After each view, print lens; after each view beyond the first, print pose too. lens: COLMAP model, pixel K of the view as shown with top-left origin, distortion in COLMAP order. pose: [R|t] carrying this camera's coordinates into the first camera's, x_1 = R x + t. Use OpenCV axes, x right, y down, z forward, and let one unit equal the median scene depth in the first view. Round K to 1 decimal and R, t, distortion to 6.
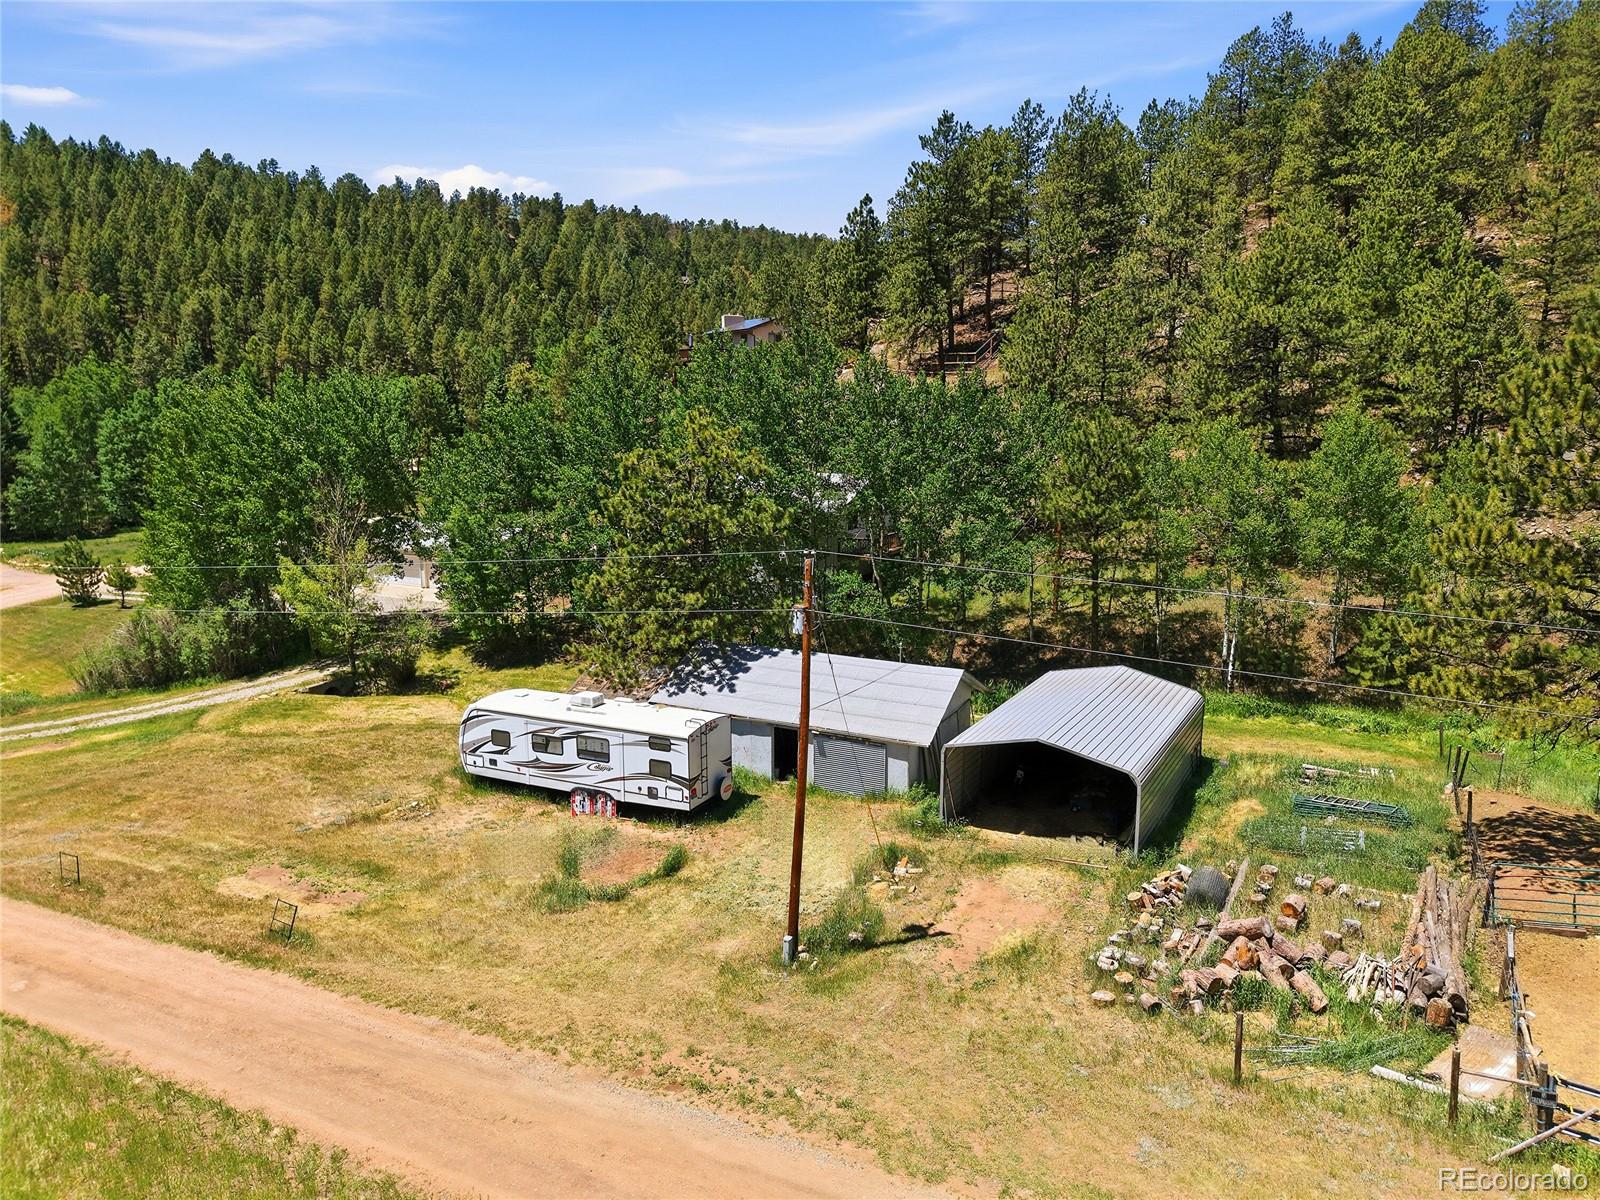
lens RADIAL K [[1089.8, 0, 800.0], [0, 1089.8, 600.0], [0, 0, 1]] dist [-0.000696, -0.000124]
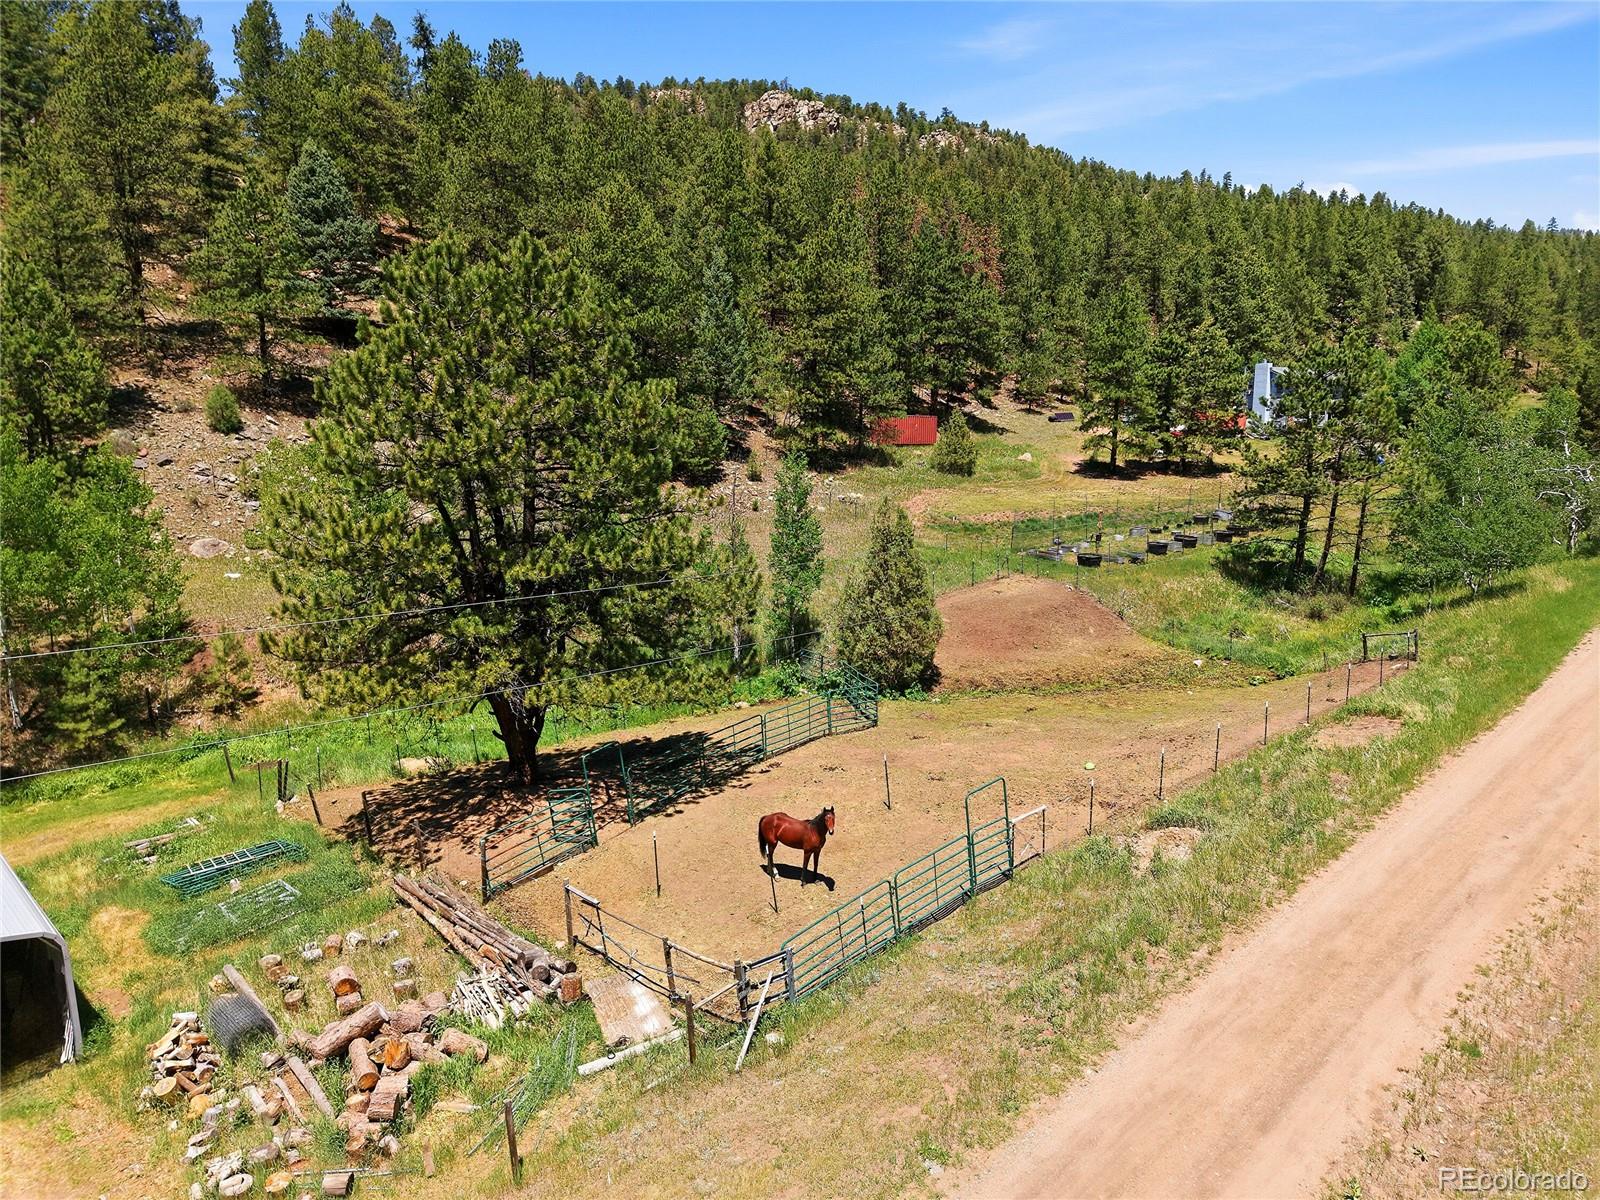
lens RADIAL K [[1089.8, 0, 800.0], [0, 1089.8, 600.0], [0, 0, 1]] dist [-0.000696, -0.000124]
pose [[0.261956, -0.171399, 0.949738, -0.201981], [0.189979, 0.974005, 0.123378, -0.042337], [-0.946196, 0.148111, 0.287708, 0.371595]]
